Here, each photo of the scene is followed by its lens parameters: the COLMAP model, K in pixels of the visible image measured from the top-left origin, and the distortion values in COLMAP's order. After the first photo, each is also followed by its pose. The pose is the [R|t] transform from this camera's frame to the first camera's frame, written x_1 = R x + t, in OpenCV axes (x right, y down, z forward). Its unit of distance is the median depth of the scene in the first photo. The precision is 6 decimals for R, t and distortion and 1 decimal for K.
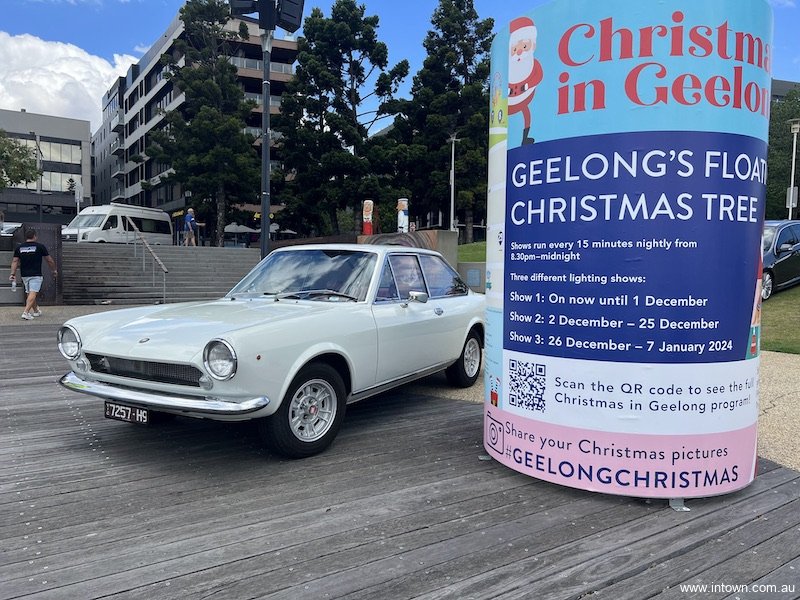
lens RADIAL K [[614.7, 0, 403.4], [0, 614.7, 298.5], [0, 0, 1]] dist [0.001137, -0.014154]
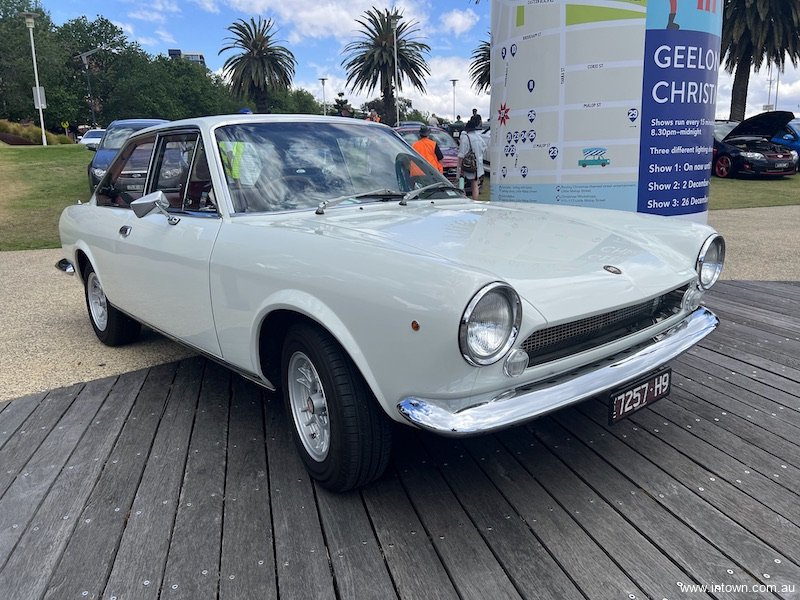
lens RADIAL K [[614.7, 0, 401.9], [0, 614.7, 302.6], [0, 0, 1]] dist [0.001137, -0.014154]
pose [[0.337907, -0.226742, 0.913459, -1.104376], [0.084217, 0.973938, 0.210600, -0.041777], [-0.937404, 0.005765, 0.348196, 1.078698]]
